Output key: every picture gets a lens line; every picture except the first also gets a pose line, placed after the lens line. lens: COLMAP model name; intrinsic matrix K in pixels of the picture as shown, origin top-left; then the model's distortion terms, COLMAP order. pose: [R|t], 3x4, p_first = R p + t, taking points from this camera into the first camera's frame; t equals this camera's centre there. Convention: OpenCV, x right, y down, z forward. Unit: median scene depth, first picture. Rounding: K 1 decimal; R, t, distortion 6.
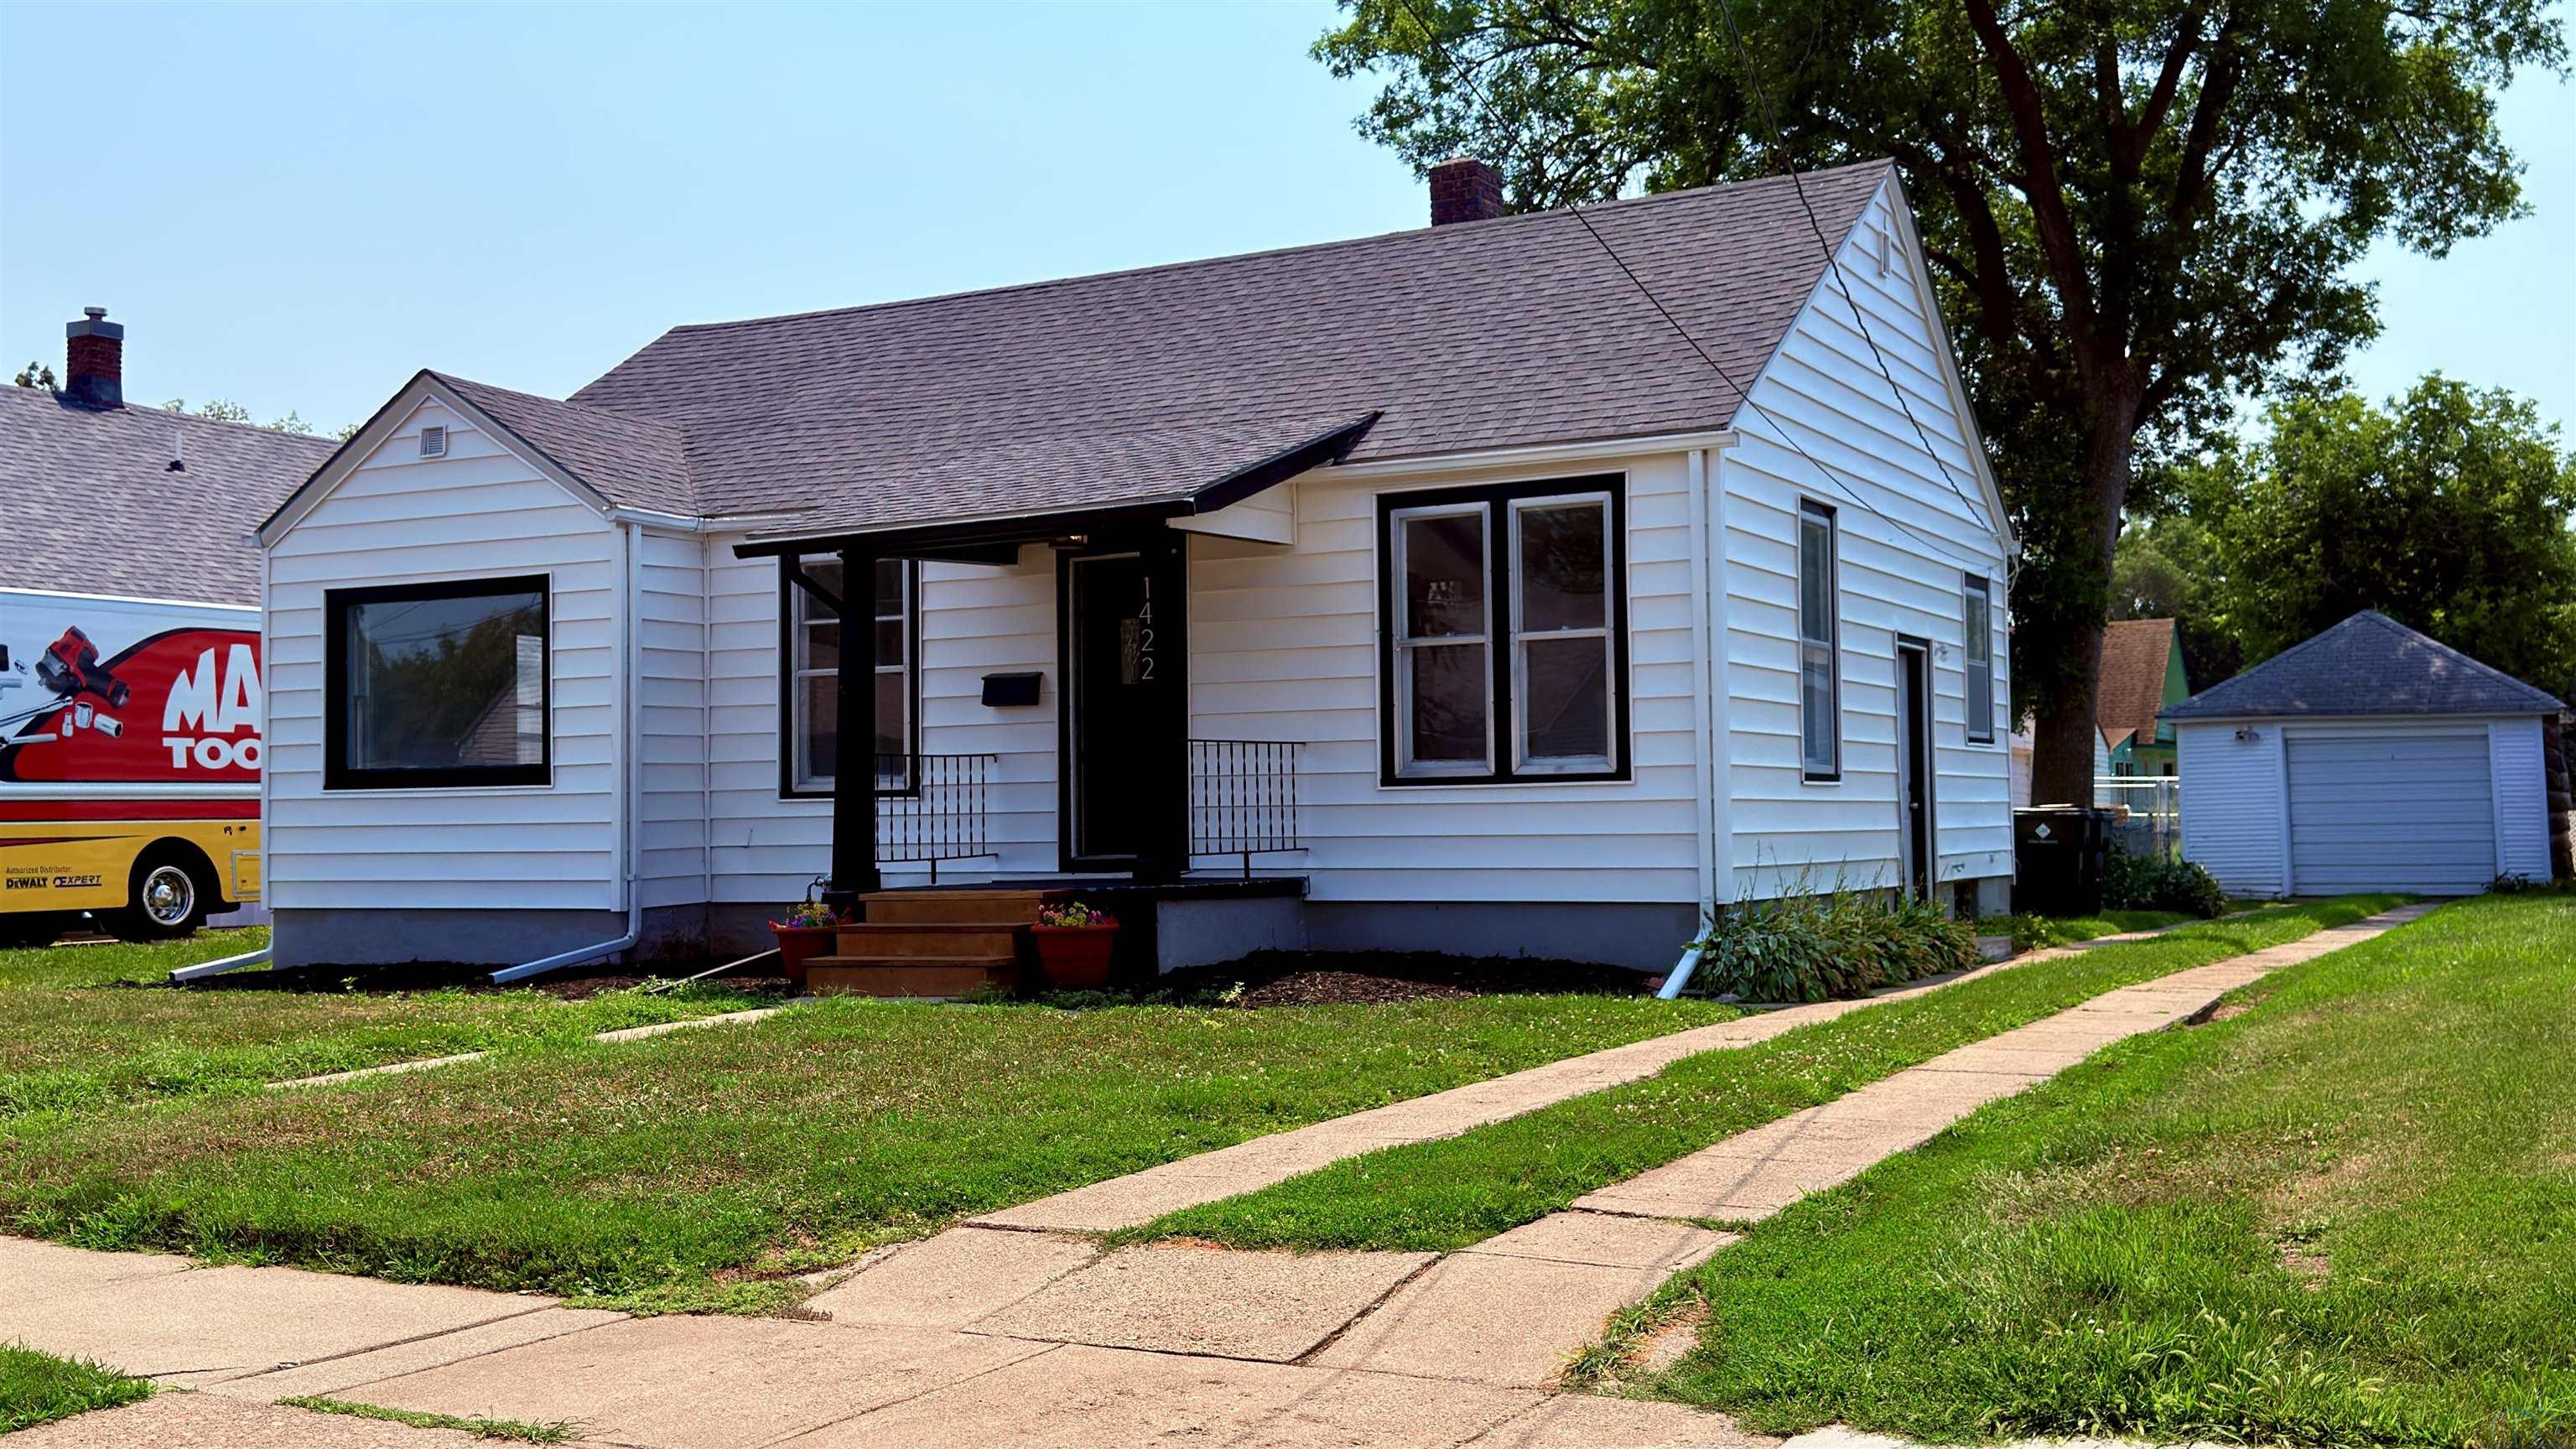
lens RADIAL K [[2544.4, 0, 1298.6], [0, 2544.4, 709.0], [0, 0, 1]] dist [0.130711, 0.000000]
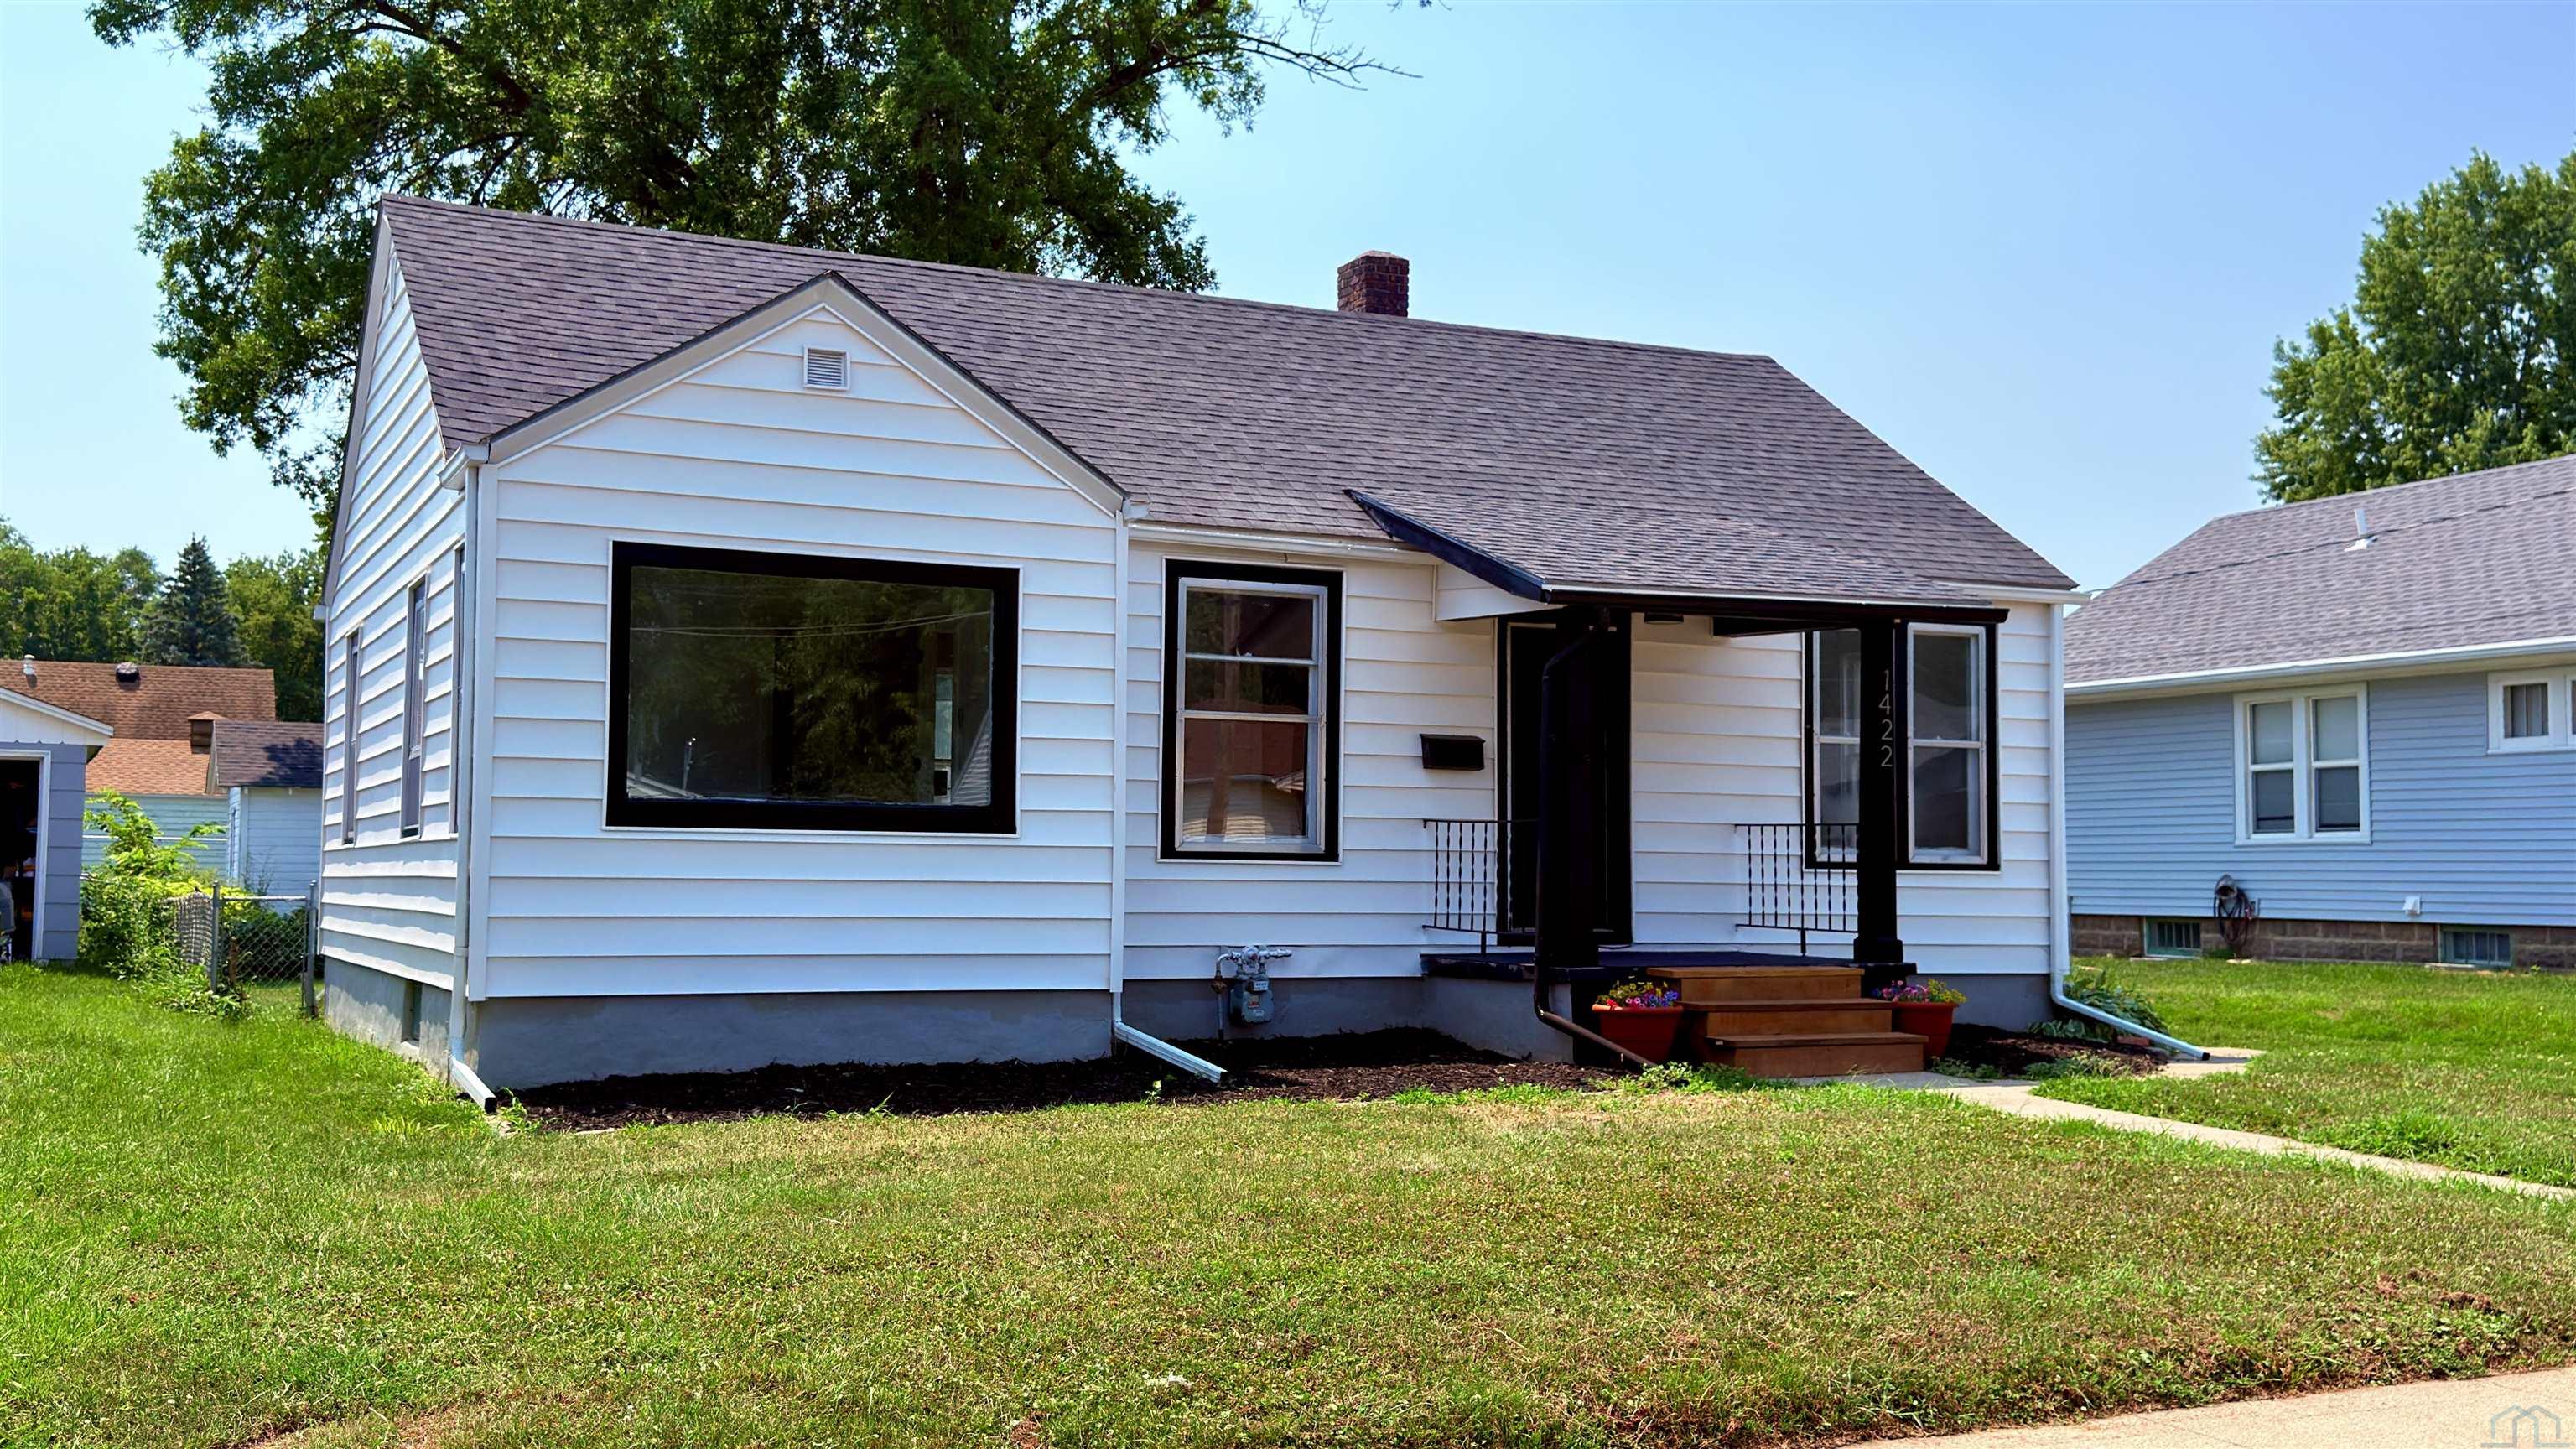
lens RADIAL K [[2544.4, 0, 1299.5], [0, 2544.4, 728.0], [0, 0, 1]] dist [0.130711, 0.000000]
pose [[0.595098, 0.070418, 0.800562, -0.898852], [-0.050172, 0.997466, -0.050442, 0.033405], [-0.802086, -0.010148, 0.597123, 0.476756]]
